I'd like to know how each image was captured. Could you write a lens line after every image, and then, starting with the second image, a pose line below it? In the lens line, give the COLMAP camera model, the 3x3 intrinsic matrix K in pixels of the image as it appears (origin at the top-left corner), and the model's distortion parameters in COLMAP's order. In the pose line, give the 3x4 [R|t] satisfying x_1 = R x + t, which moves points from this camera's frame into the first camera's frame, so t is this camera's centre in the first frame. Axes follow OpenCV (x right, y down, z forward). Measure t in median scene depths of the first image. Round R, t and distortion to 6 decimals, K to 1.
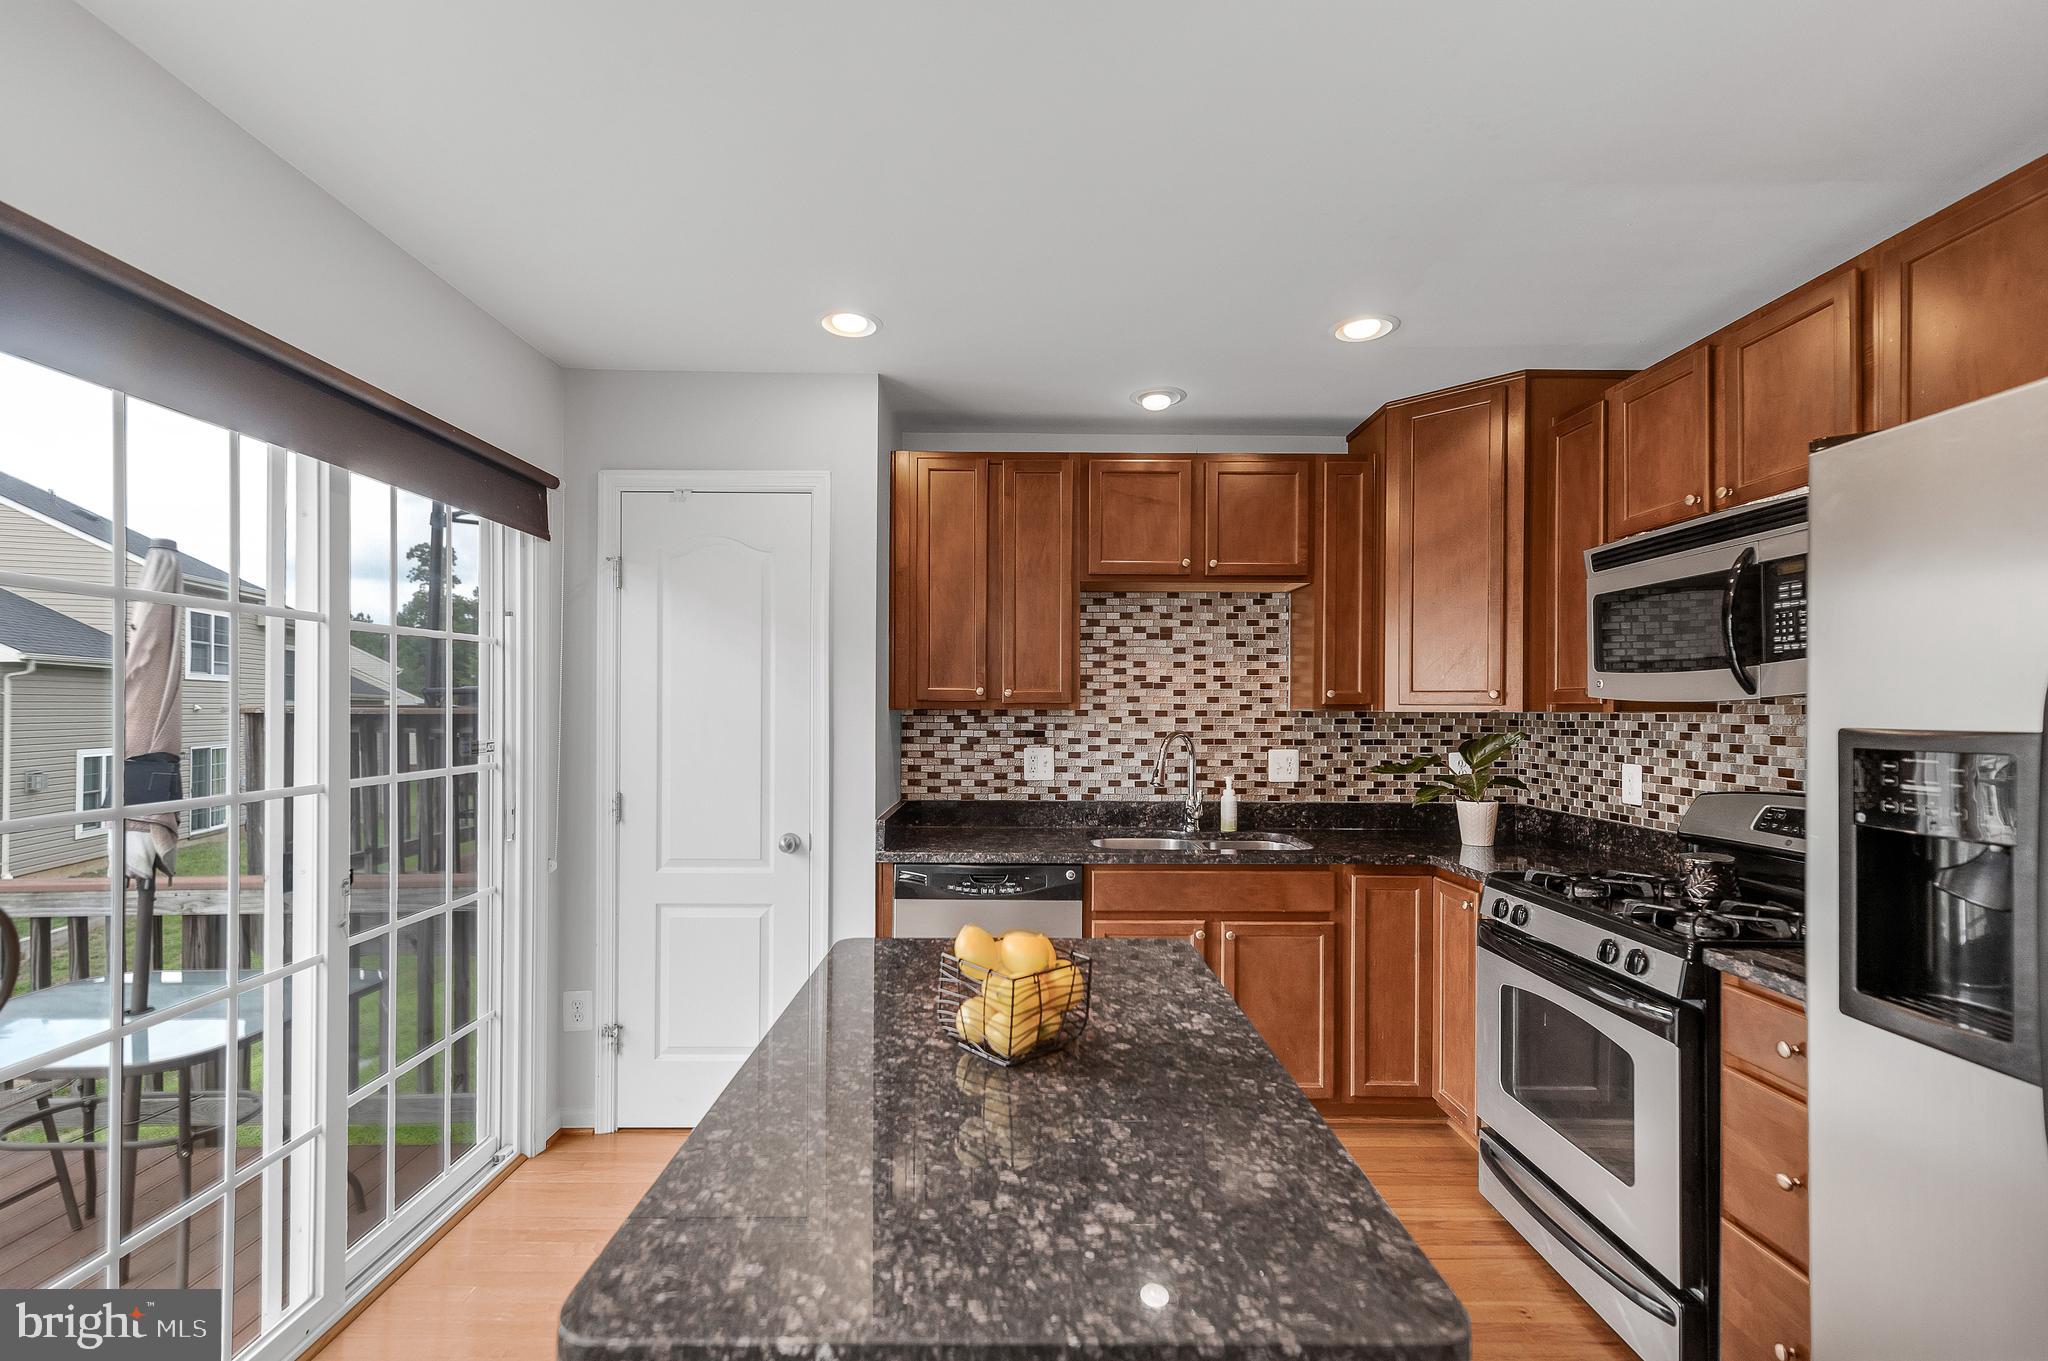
lens RADIAL K [[899.6, 0, 1016.8], [0, 899.6, 705.5], [0, 0, 1]] dist [0.010253, 0.000668]
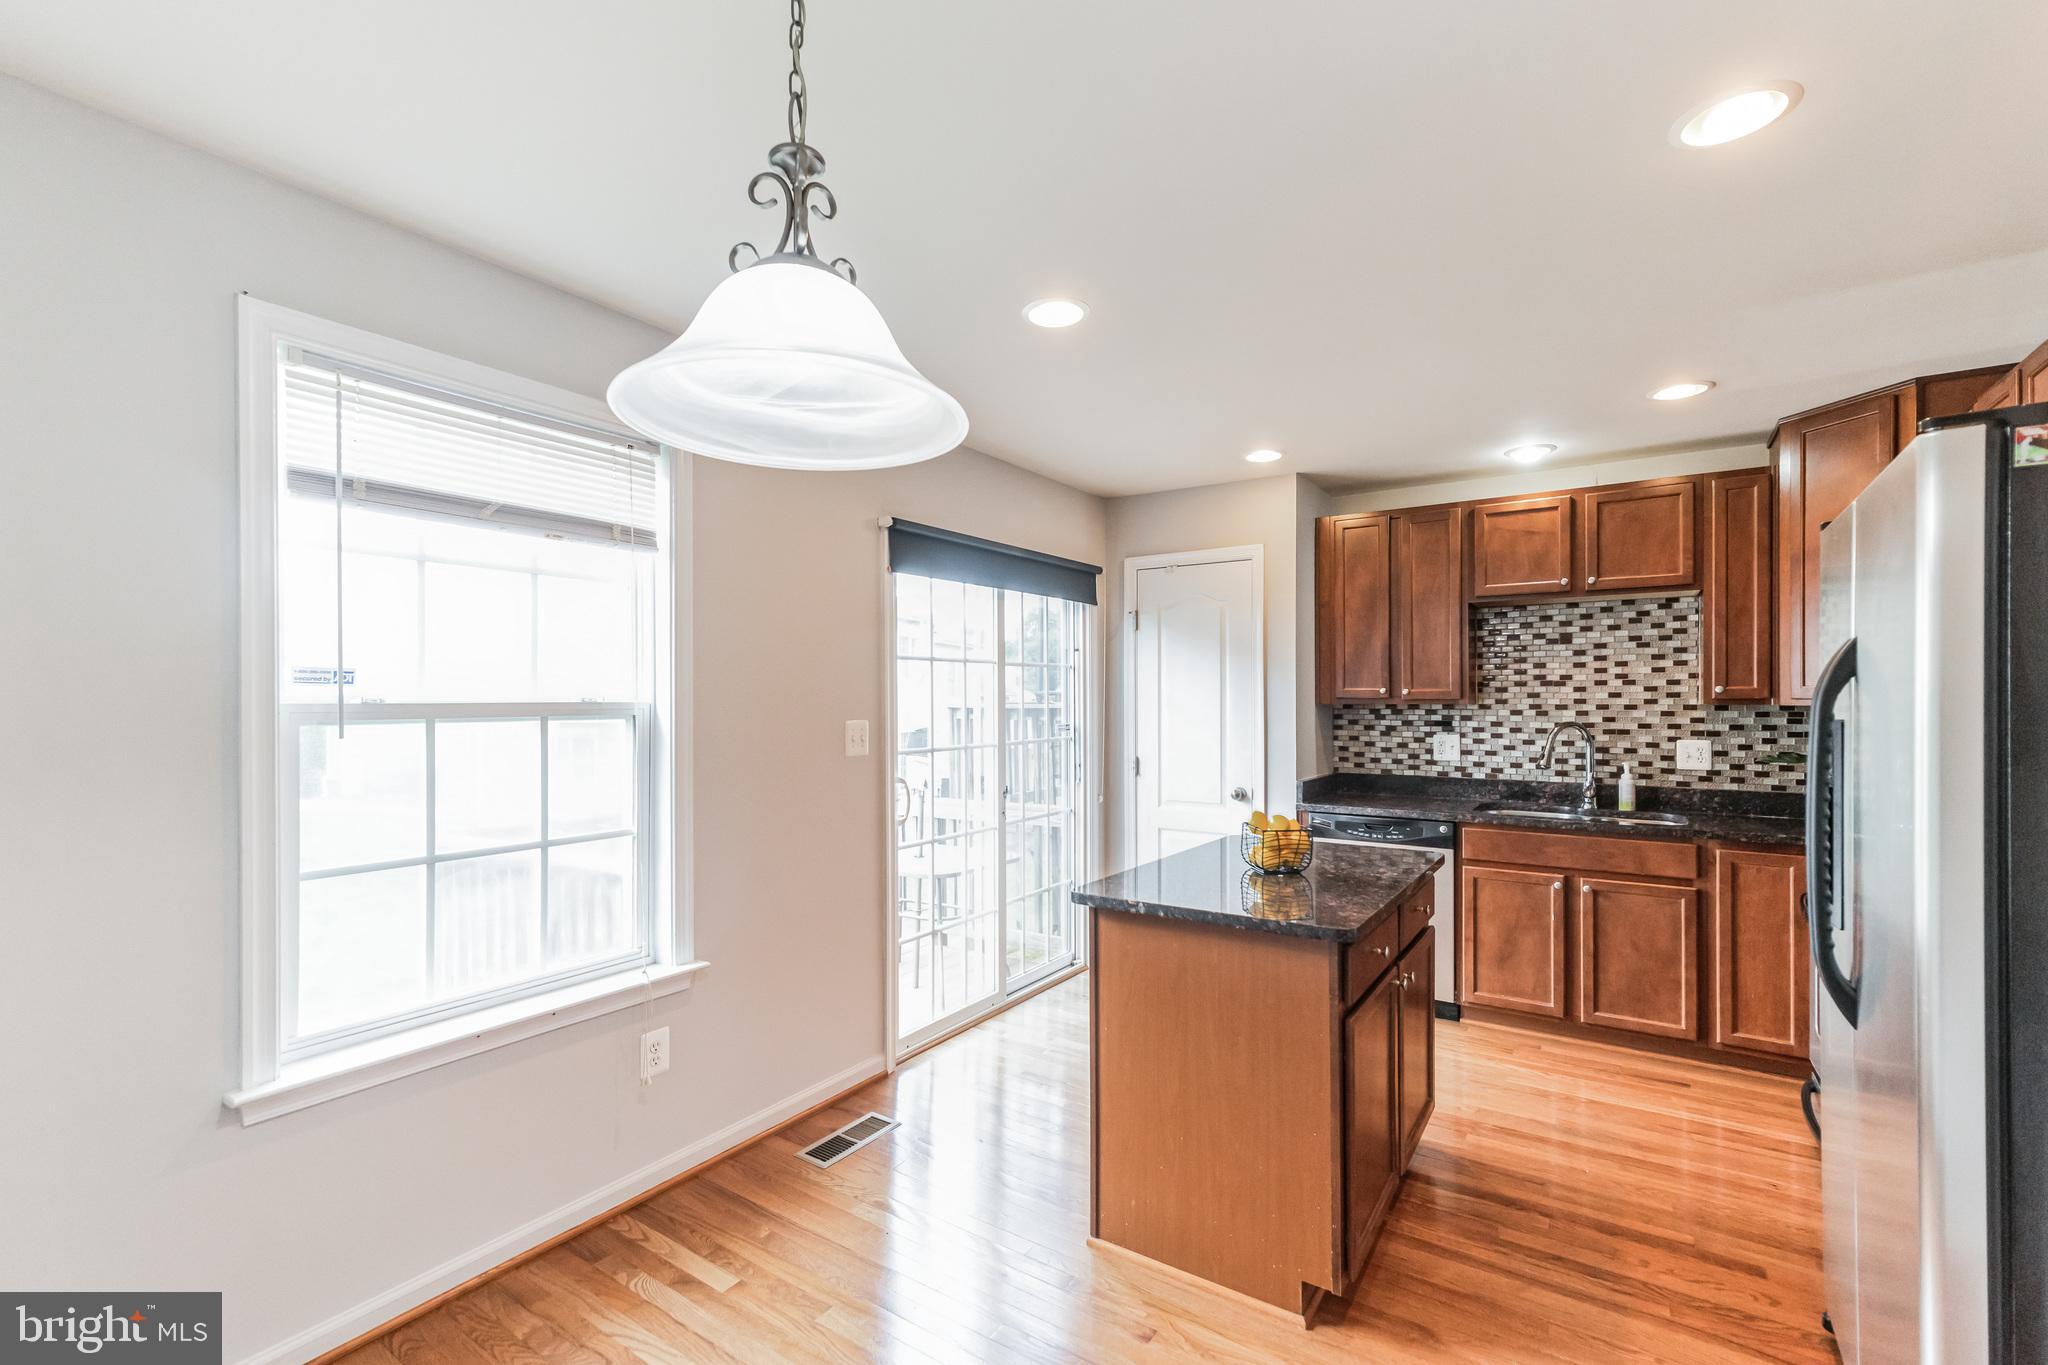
lens RADIAL K [[902.5, 0, 1010.1], [0, 902.5, 699.2], [0, 0, 1]] dist [0.006497, 0.000367]
pose [[0.820701, -0.006476, -0.571321, 0.278917], [0.007662, 0.999971, -0.000328, -0.007528], [0.571306, -0.004108, 0.820727, -0.428361]]
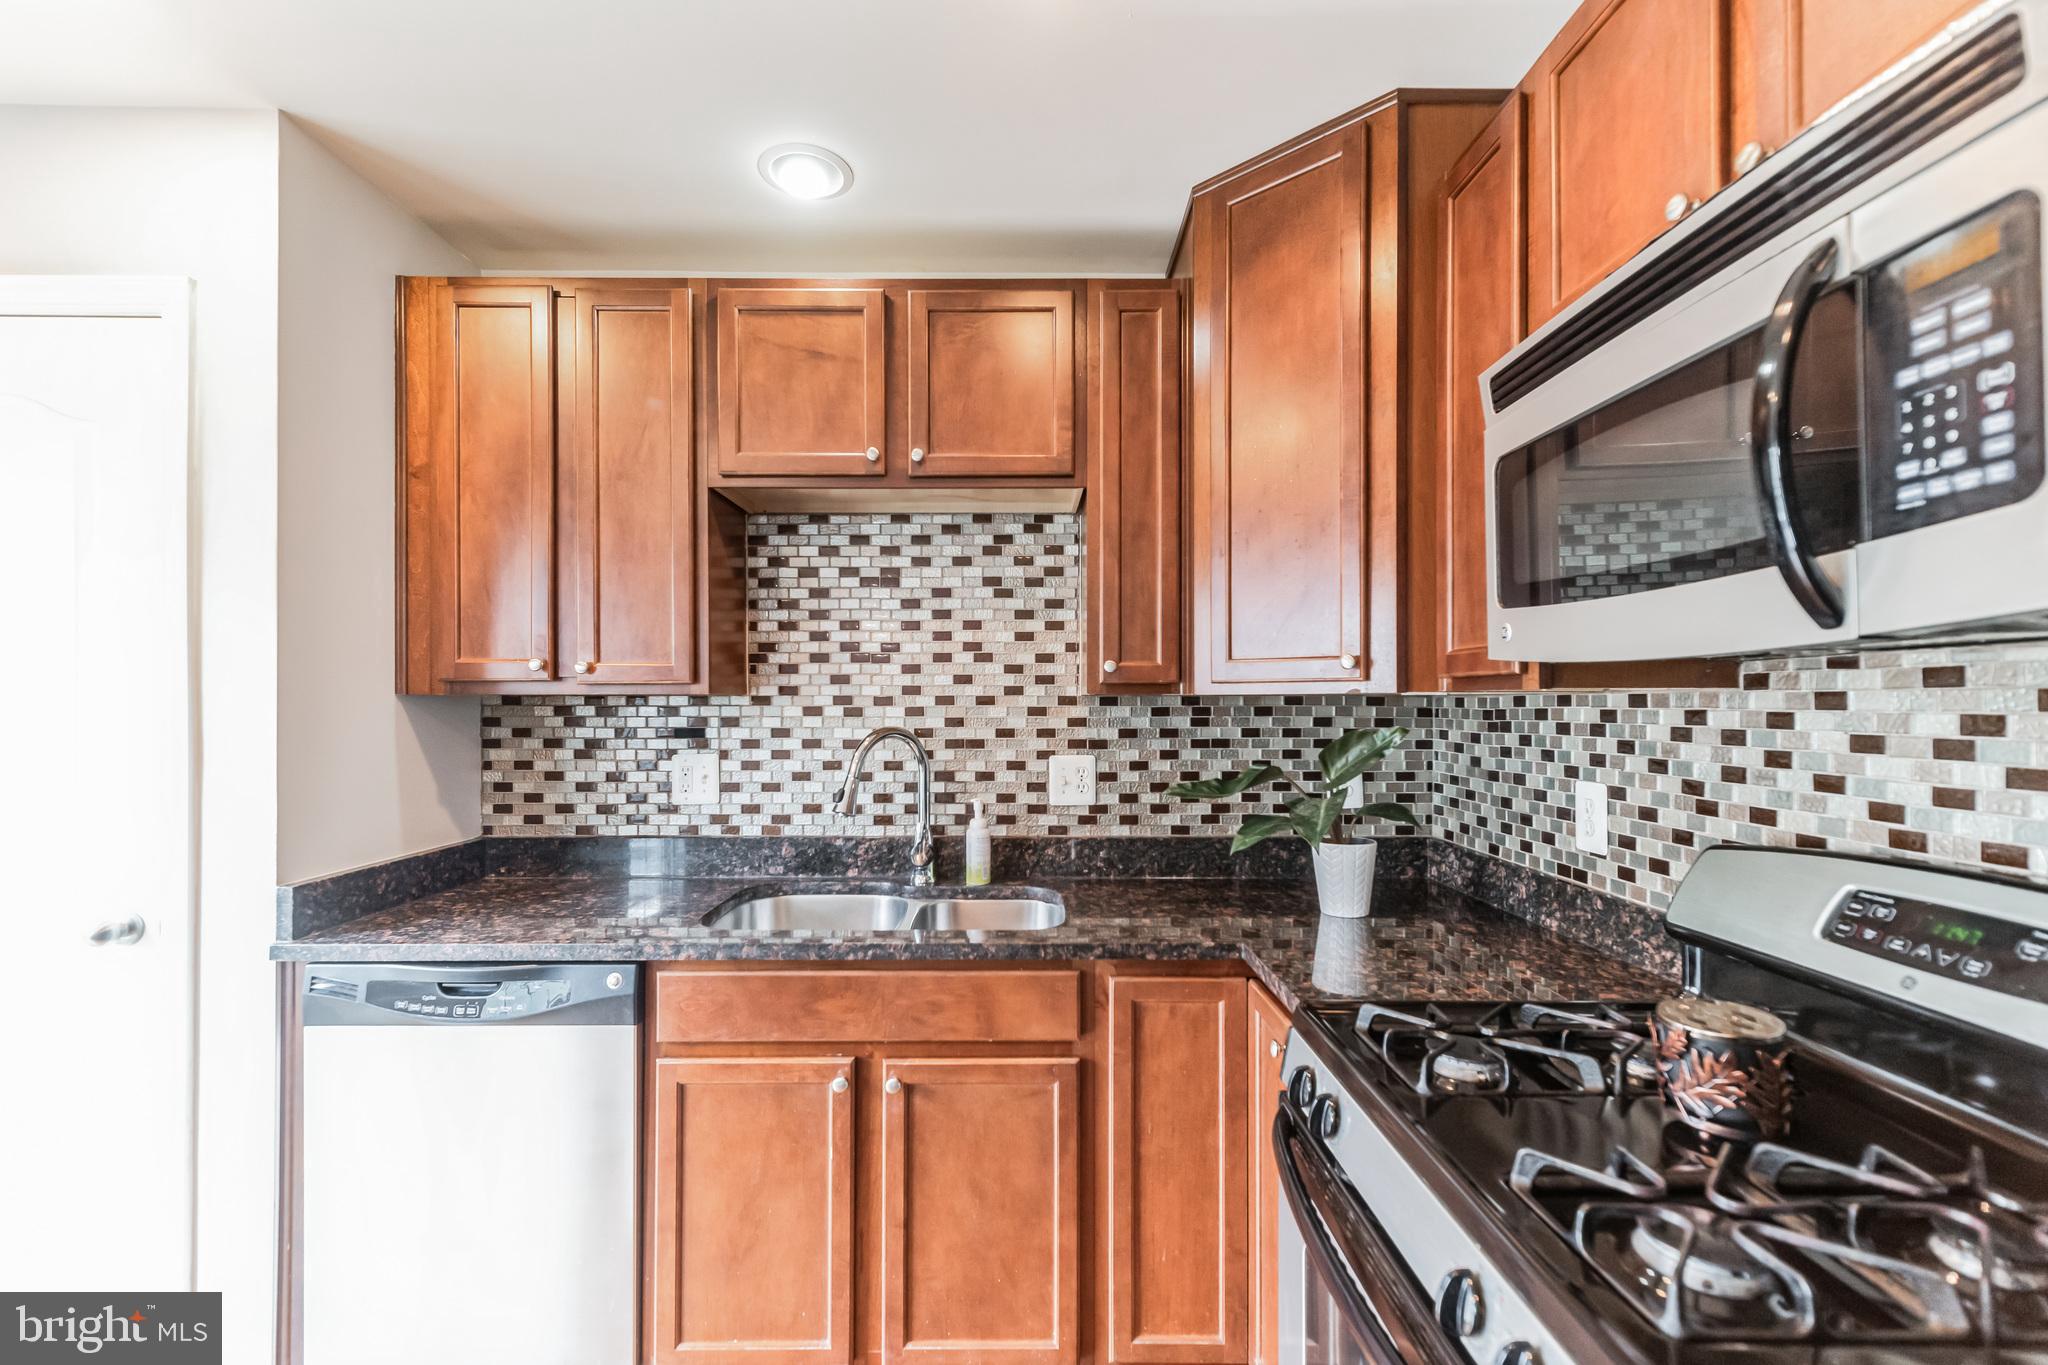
lens RADIAL K [[902.5, 0, 1028.9], [0, 902.5, 697.2], [0, 0, 1]] dist [0.006497, 0.000367]
pose [[0.999976, -0.005029, -0.004766, 0.306902], [0.005013, 0.999982, -0.003303, 0.010276], [0.004783, 0.003279, 0.999983, 0.398463]]
